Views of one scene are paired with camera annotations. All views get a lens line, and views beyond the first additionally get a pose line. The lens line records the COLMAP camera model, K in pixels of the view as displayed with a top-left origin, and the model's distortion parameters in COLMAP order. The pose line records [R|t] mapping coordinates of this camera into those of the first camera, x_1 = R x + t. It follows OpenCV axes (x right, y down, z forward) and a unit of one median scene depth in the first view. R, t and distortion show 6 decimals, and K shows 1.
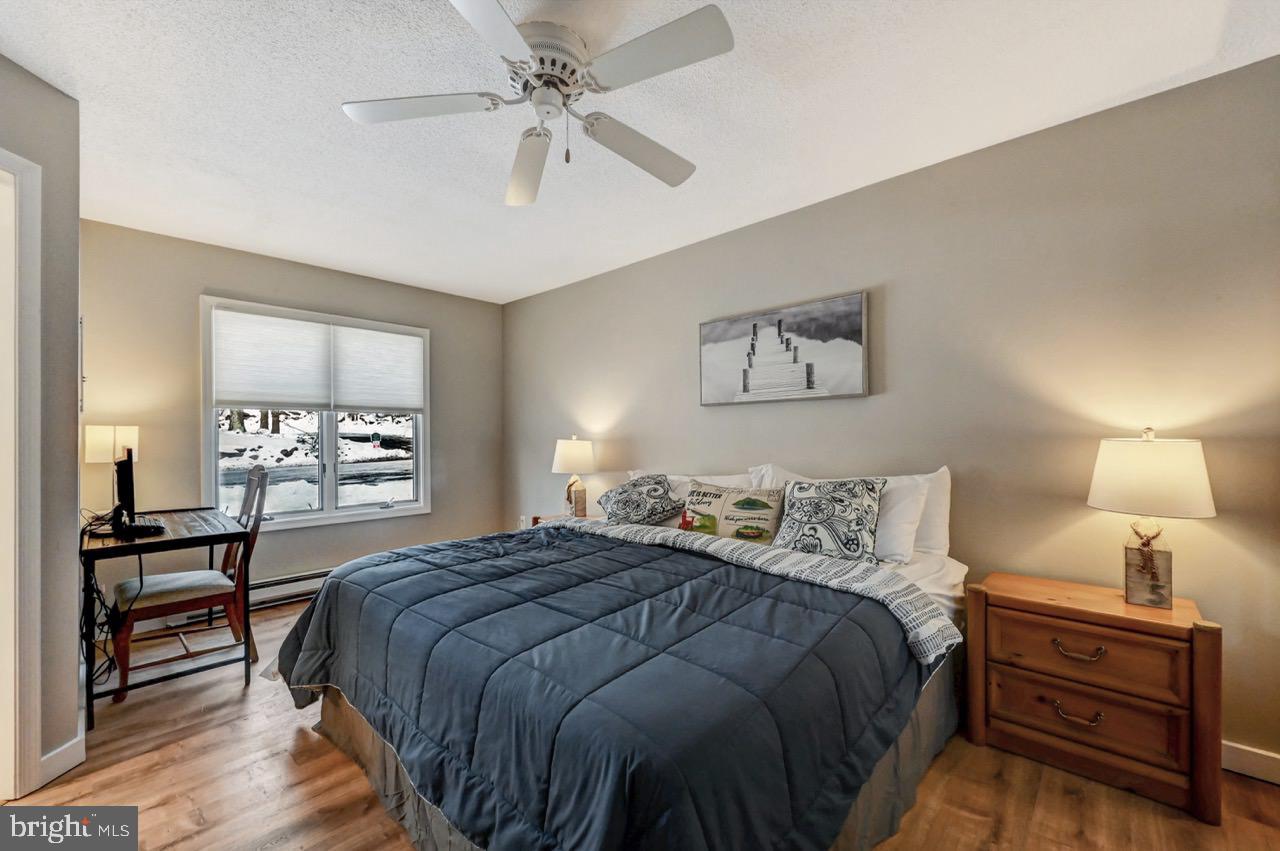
lens RADIAL K [[509.3, 0, 645.2], [0, 509.3, 433.4], [0, 0, 1]] dist [-0.000709, -0.000272]
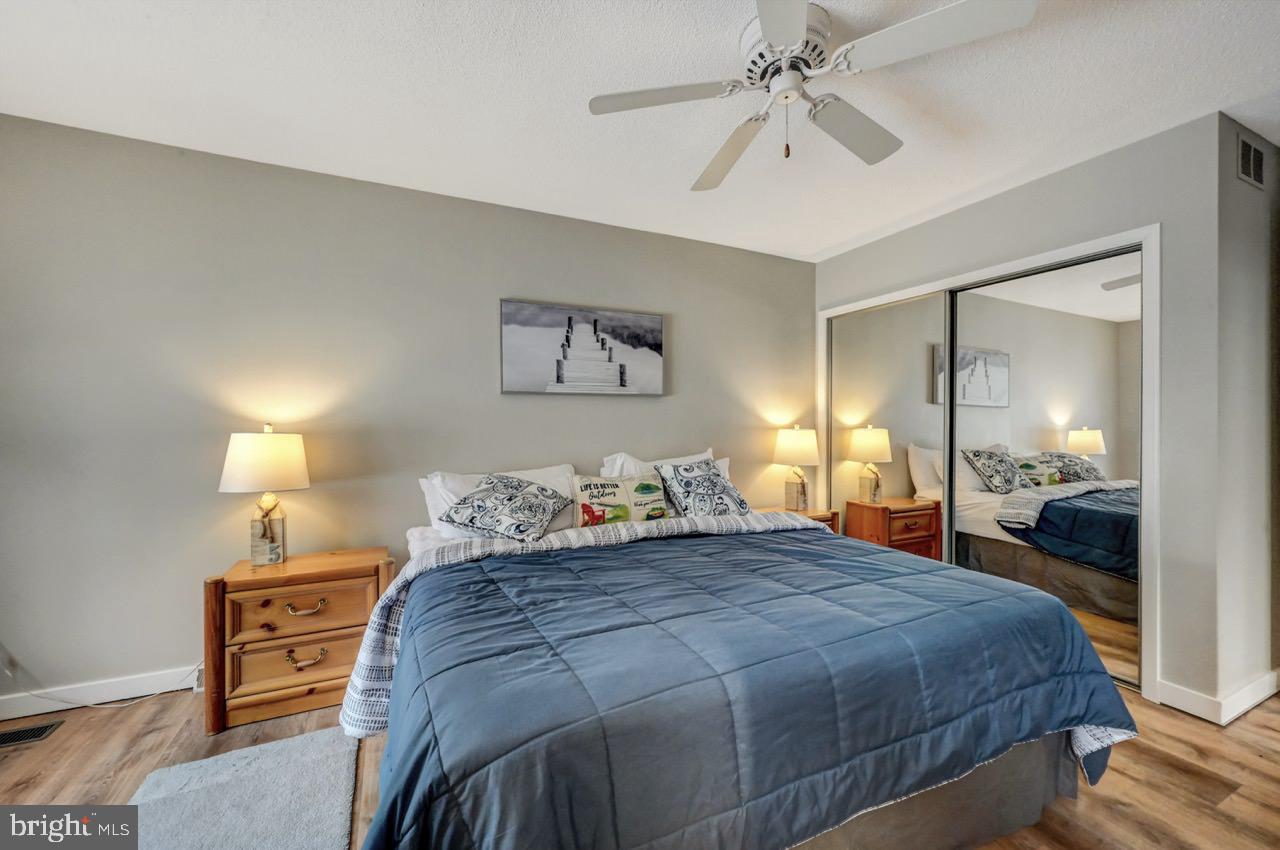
lens RADIAL K [[509.3, 0, 641.3], [0, 509.3, 427.6], [0, 0, 1]] dist [-0.000709, -0.000272]
pose [[0.374927, 0.003538, 0.927047, -0.712712], [-0.004323, 0.999989, -0.002068, 0.007588], [-0.927044, -0.003232, 0.374938, 0.517693]]
